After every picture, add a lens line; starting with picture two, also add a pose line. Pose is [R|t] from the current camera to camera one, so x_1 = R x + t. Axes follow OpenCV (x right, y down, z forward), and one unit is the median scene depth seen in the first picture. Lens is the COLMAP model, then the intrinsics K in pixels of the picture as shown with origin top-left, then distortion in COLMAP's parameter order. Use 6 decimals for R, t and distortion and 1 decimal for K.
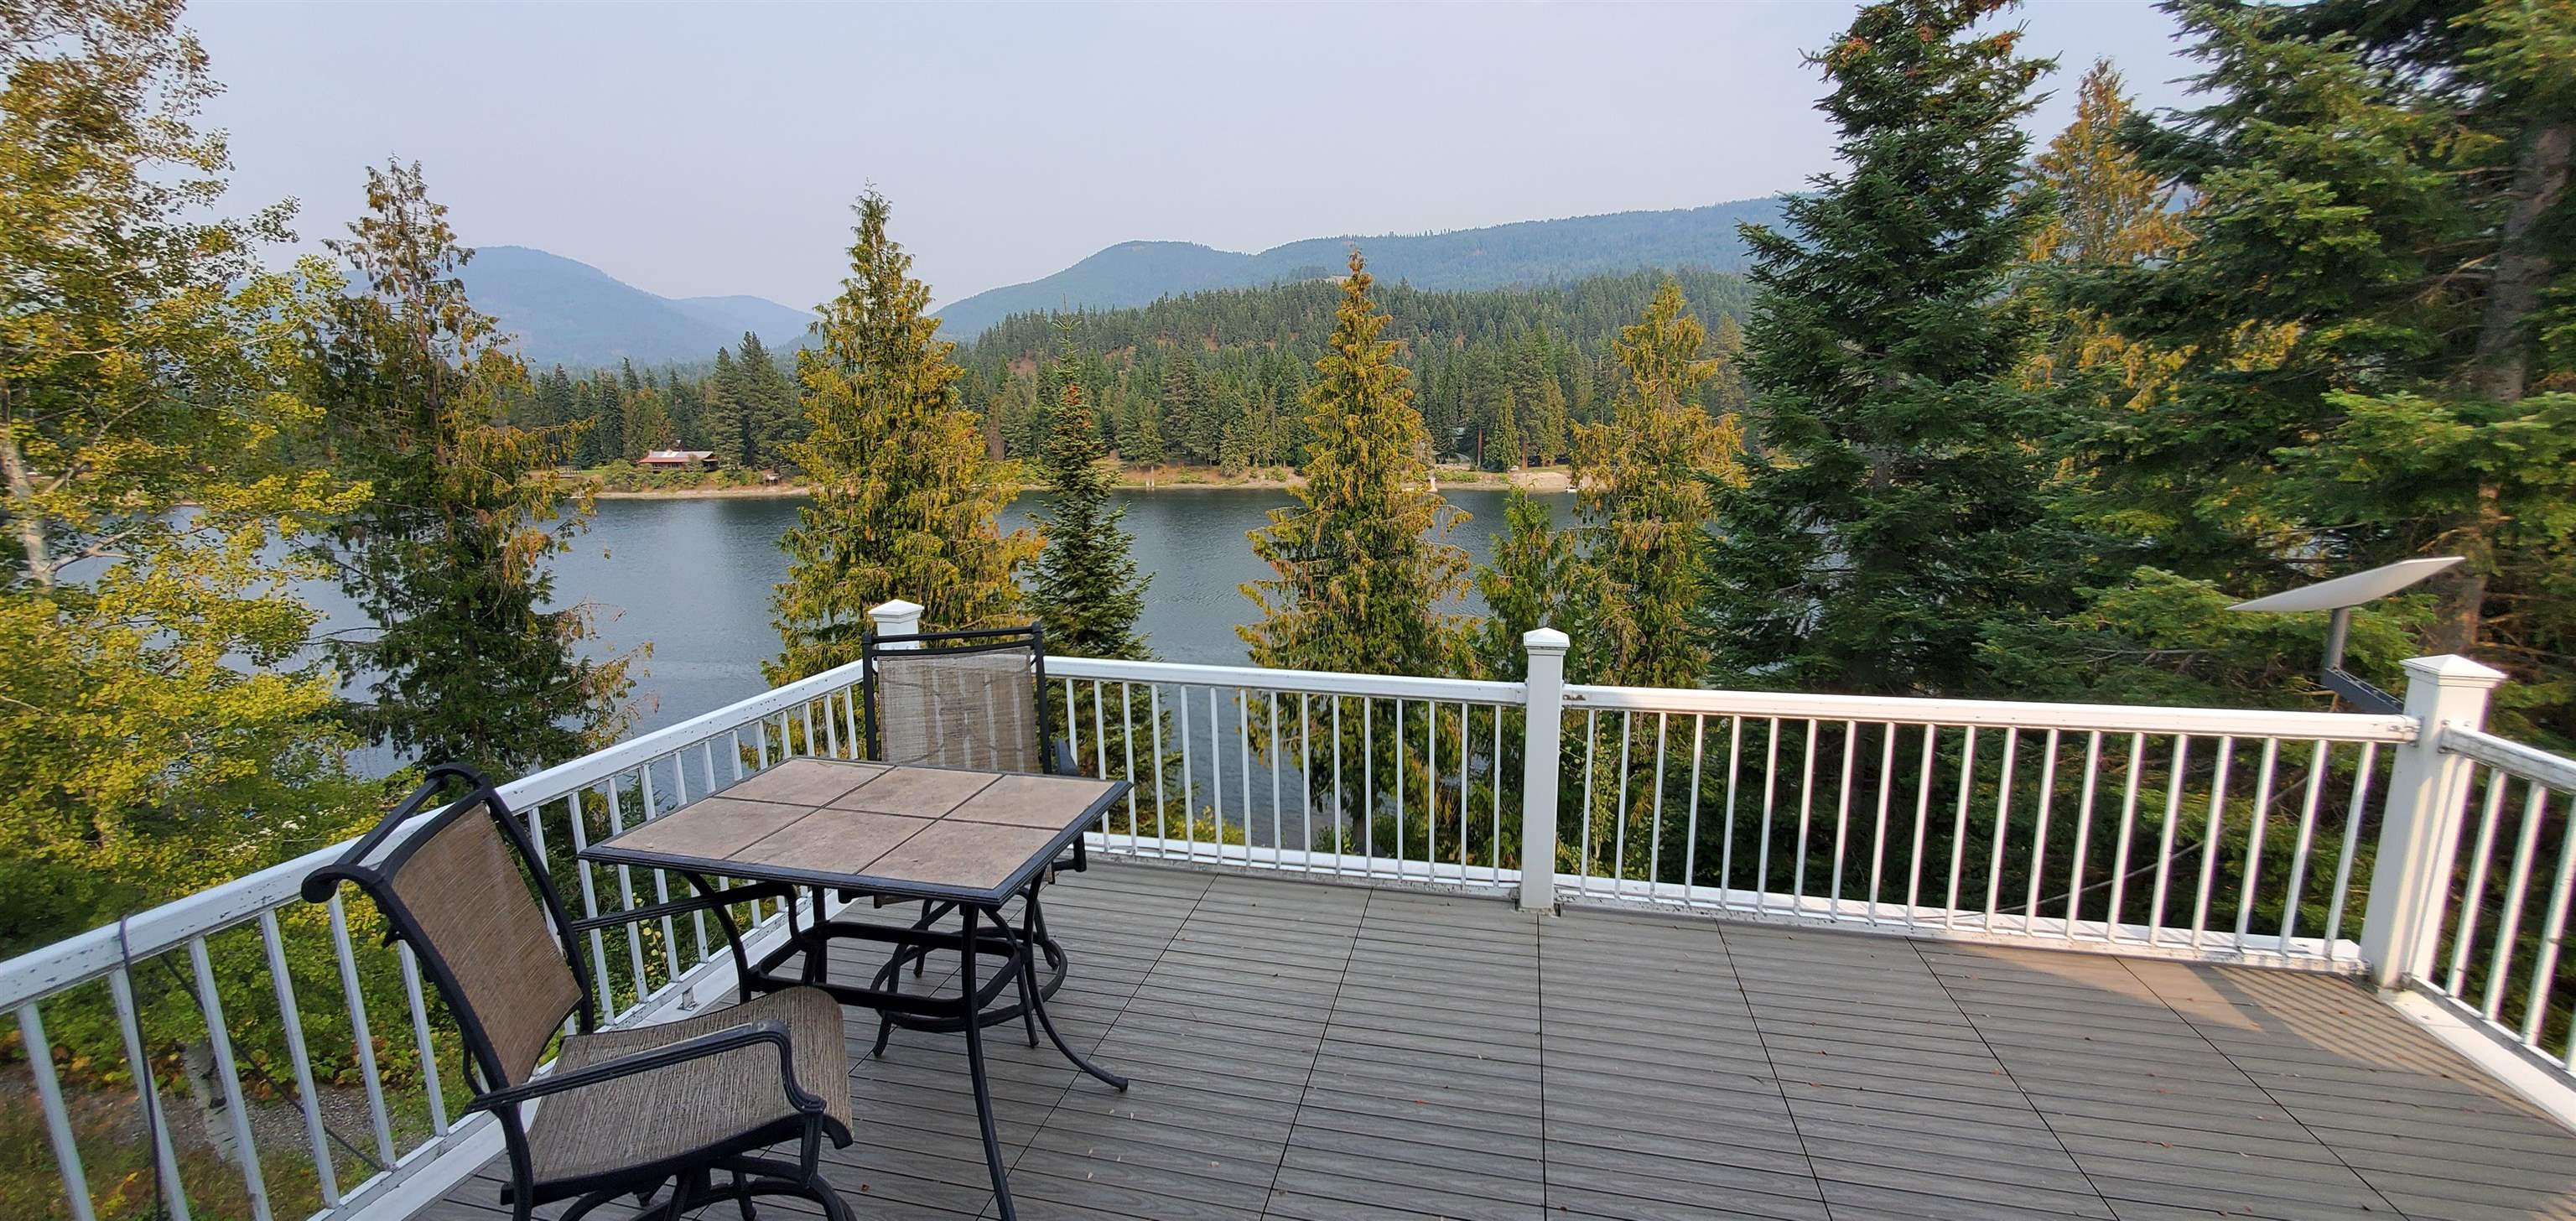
lens RADIAL K [[1030.2, 0, 1286.4], [0, 1030.2, 617.7], [0, 0, 1]] dist [0.001353, -0.000519]
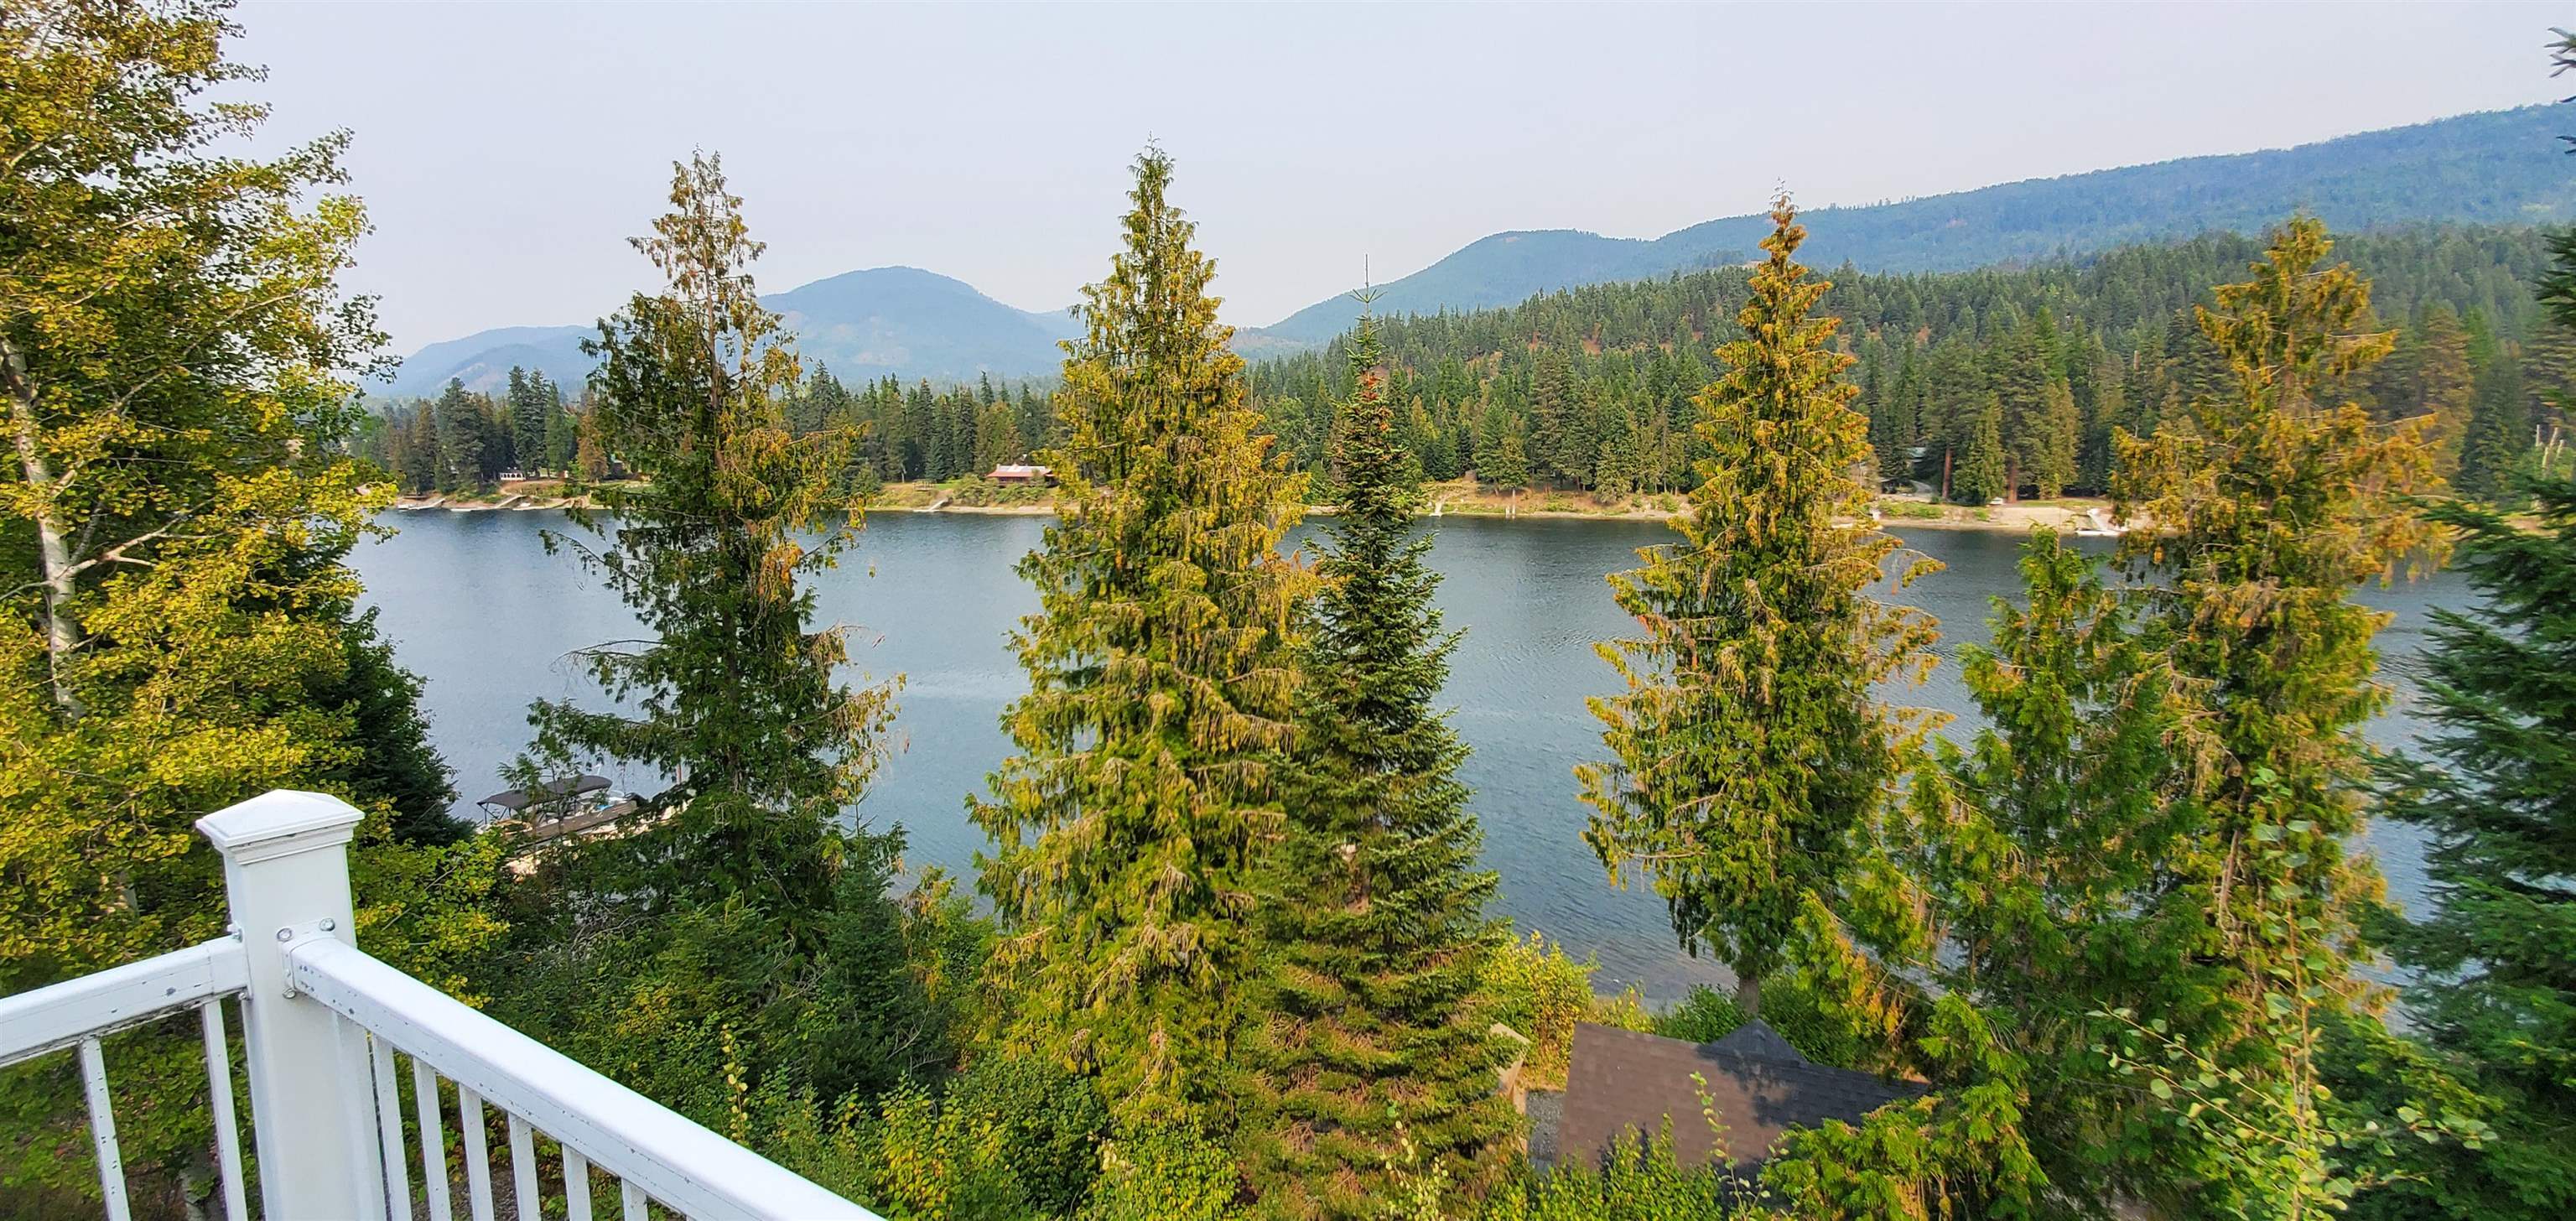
lens RADIAL K [[1167.7, 0, 1293.5], [0, 1167.7, 614.5], [0, 0, 1]] dist [0.000051, -0.000155]
pose [[0.949228, 0.050451, -0.310517, 0.010834], [-0.062968, 0.997552, -0.030415, -0.014621], [0.308223, 0.048423, 0.950081, 0.124507]]
